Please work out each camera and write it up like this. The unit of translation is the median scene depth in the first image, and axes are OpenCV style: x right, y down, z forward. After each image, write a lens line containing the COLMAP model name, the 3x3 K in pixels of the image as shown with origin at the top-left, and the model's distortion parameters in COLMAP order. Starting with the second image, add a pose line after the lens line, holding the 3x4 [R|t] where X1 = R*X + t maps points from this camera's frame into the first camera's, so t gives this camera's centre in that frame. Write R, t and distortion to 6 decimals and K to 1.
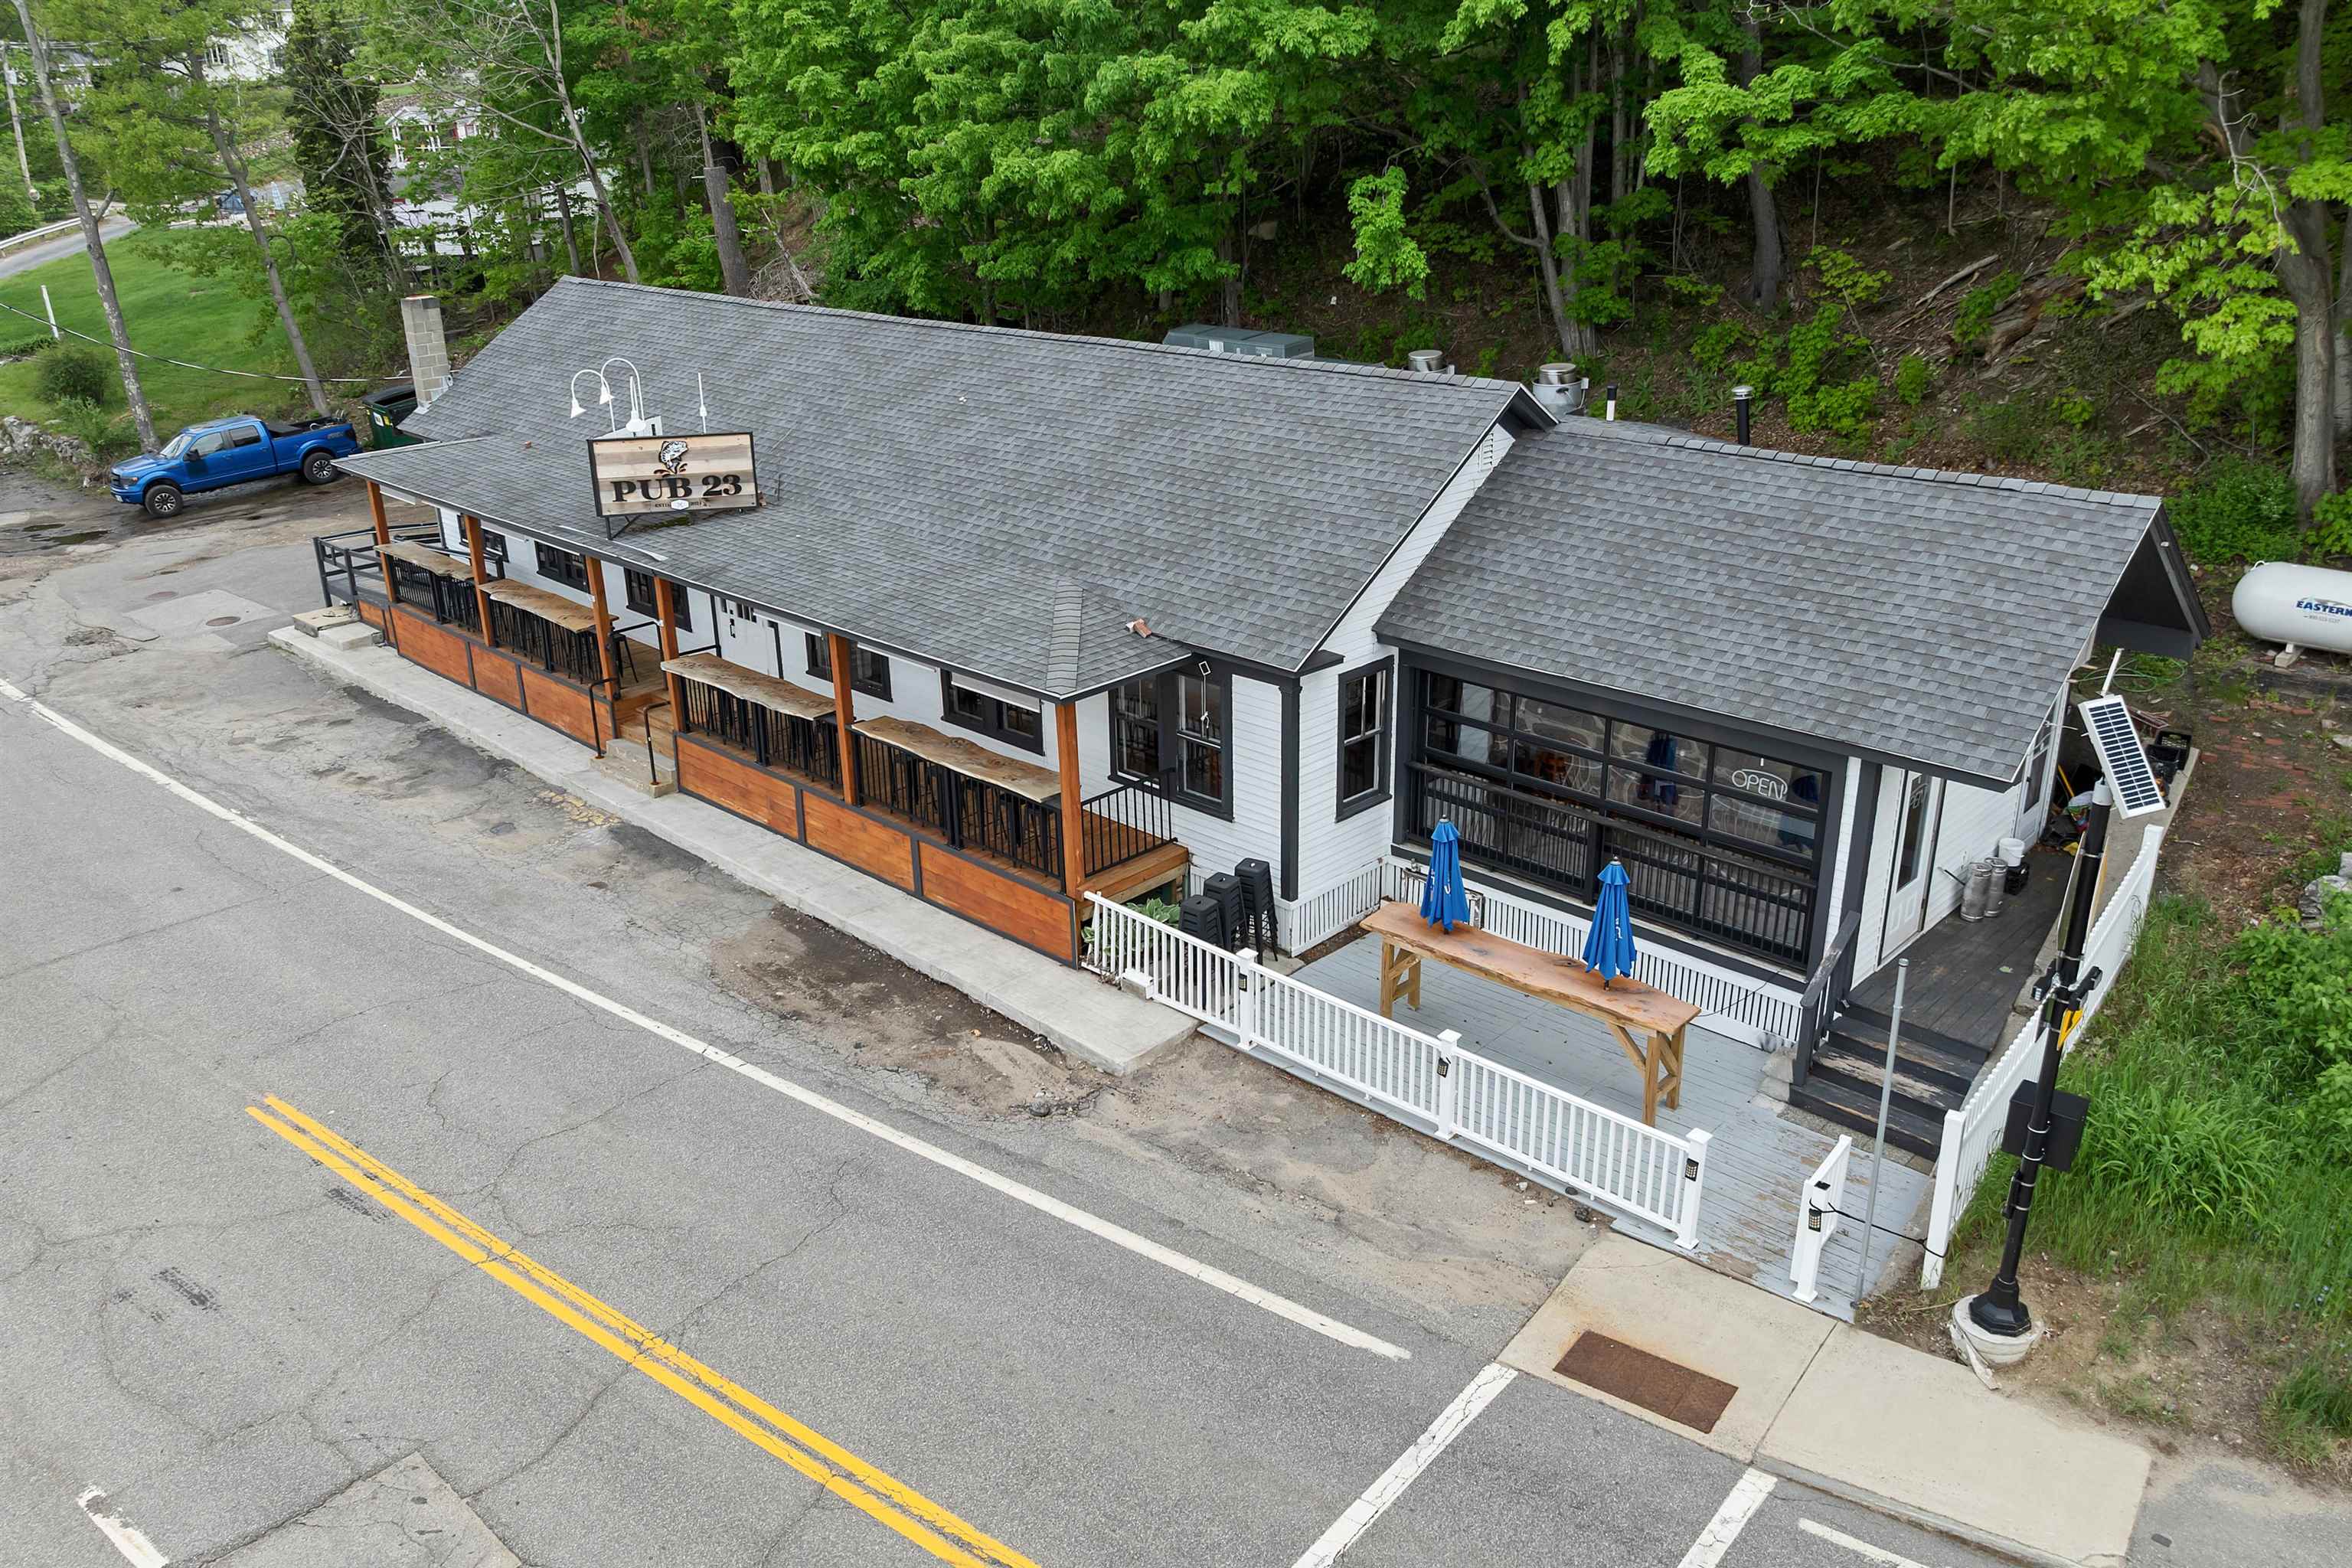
lens RADIAL K [[1633.1, 0, 1176.0], [0, 1633.1, 784.0], [0, 0, 1]] dist [-0.037594, 0.000245]
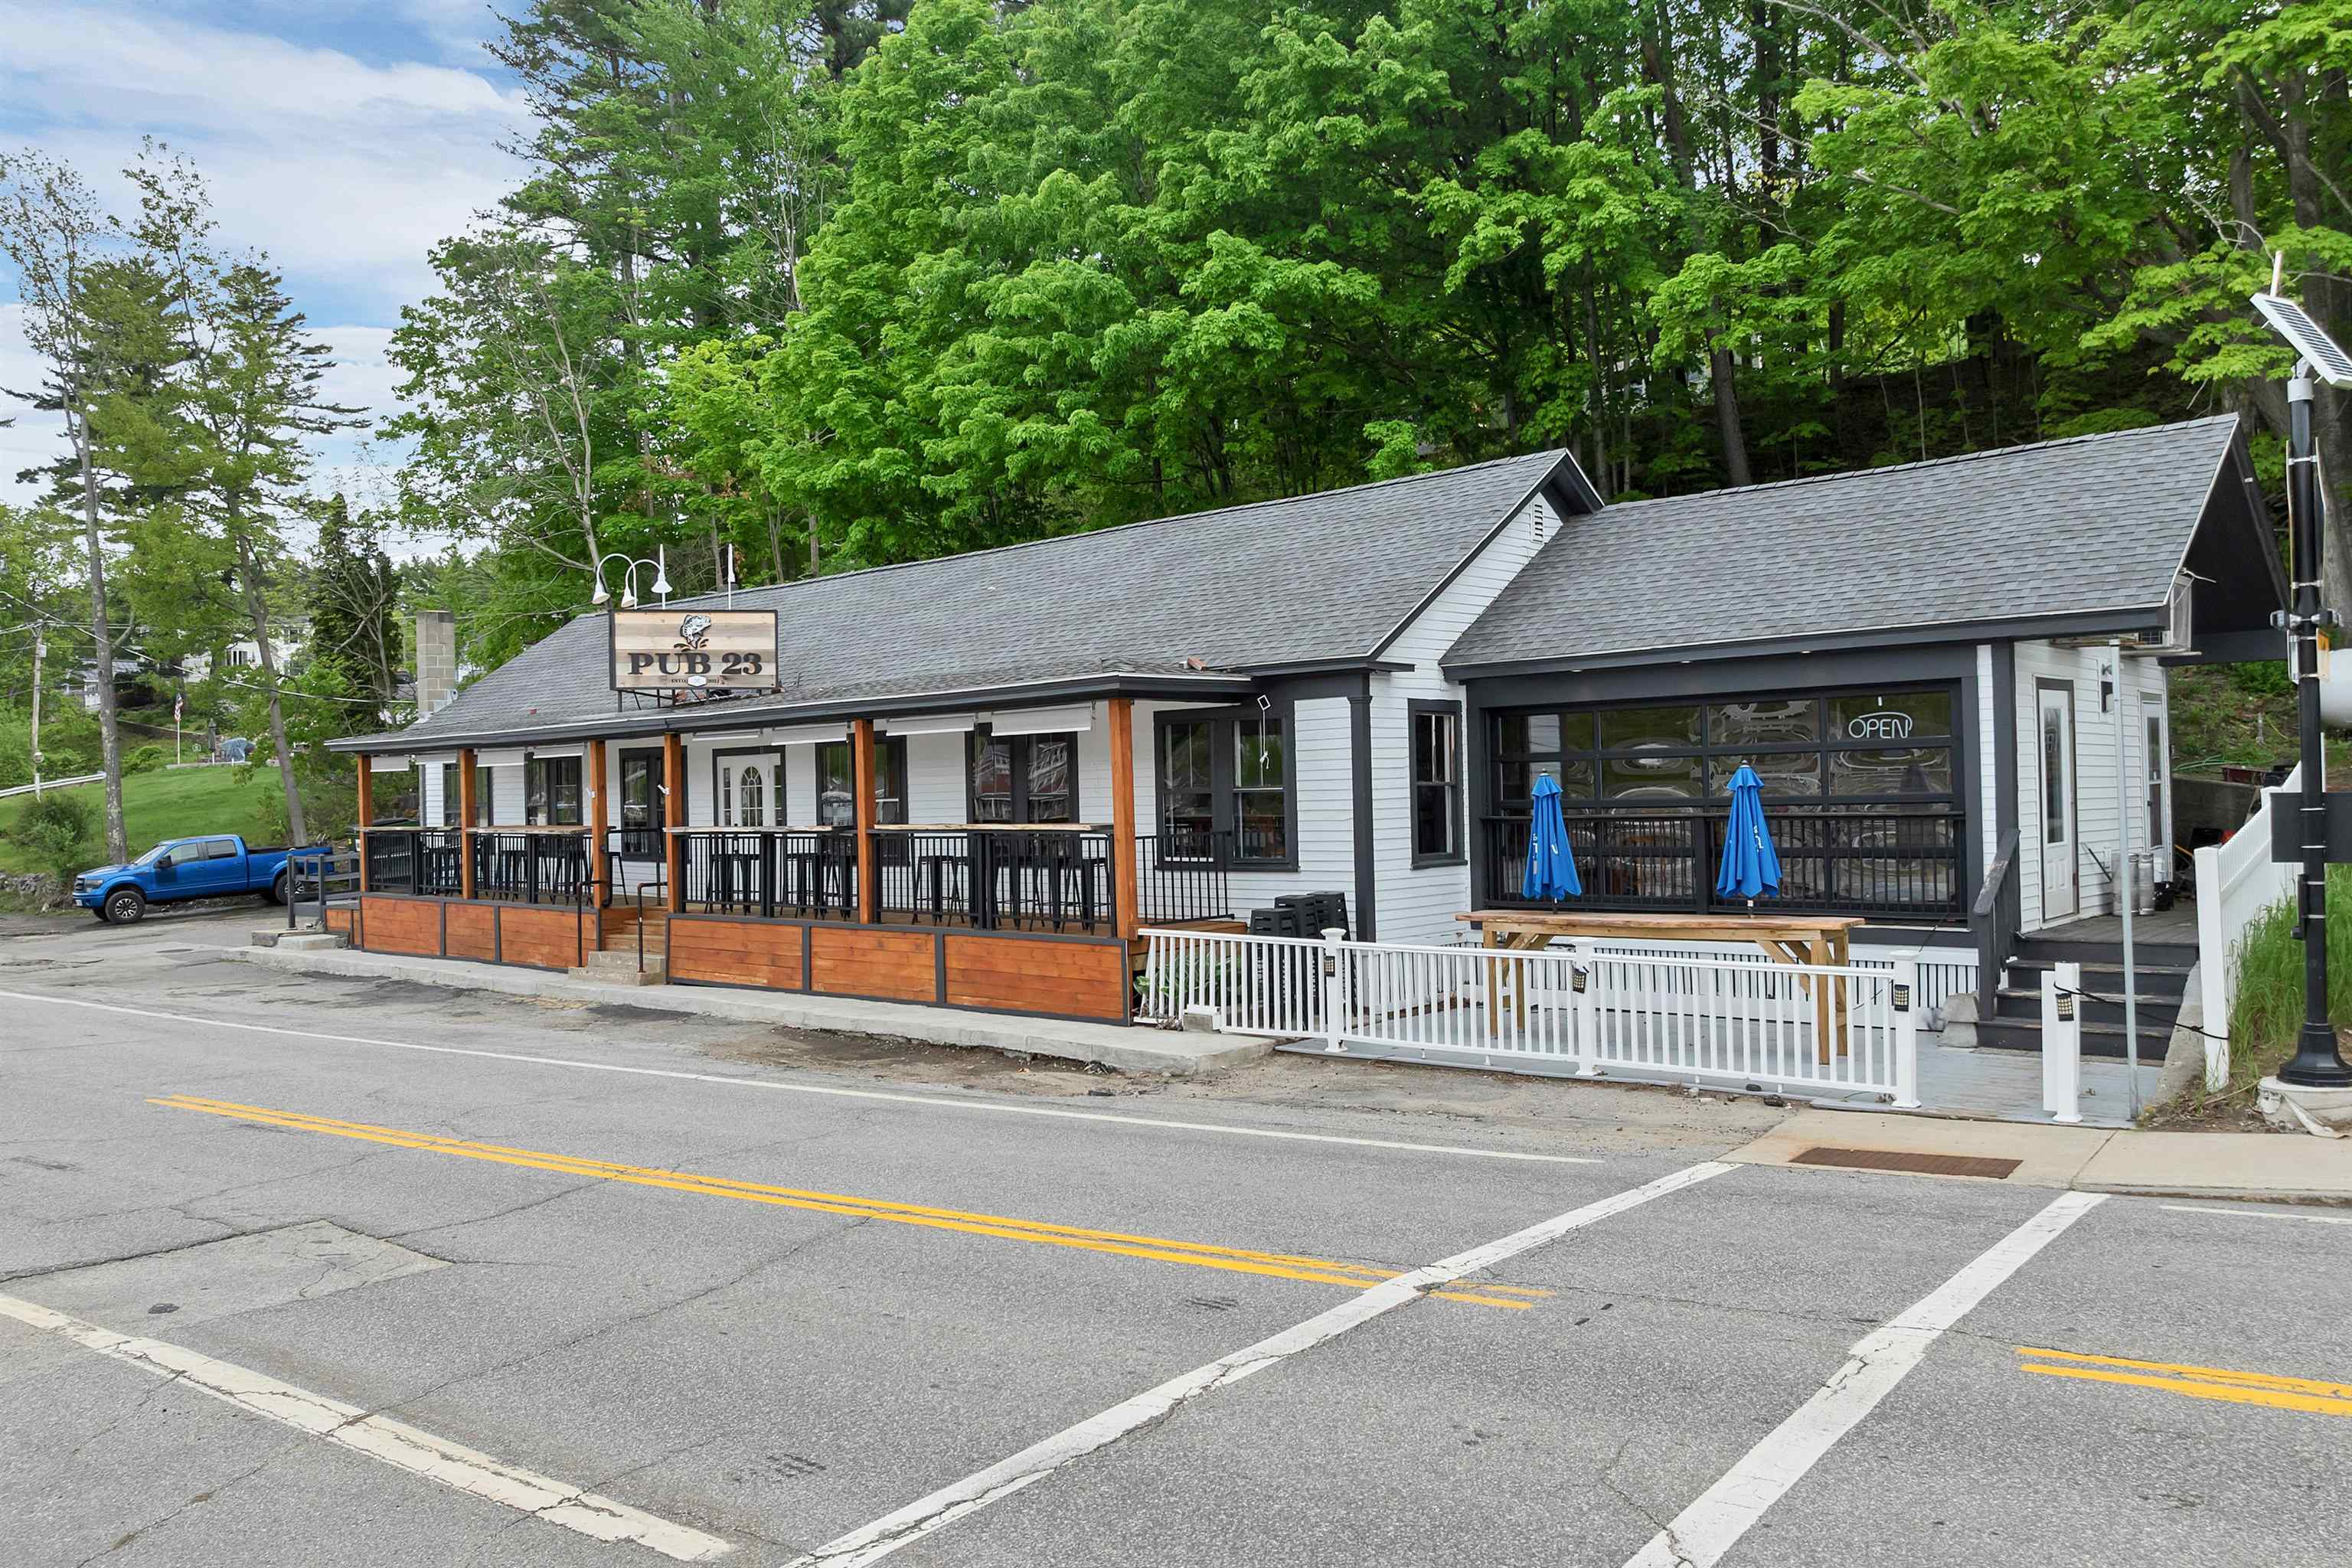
lens RADIAL K [[1659.7, 0, 1176.0], [0, 1659.7, 784.0], [0, 0, 1]] dist [-0.035362, 0.001714]
pose [[0.999727, -0.008741, 0.021649, -0.050668], [0.015918, 0.933517, -0.358179, 0.295010], [-0.017079, 0.358426, 0.933402, 0.117605]]
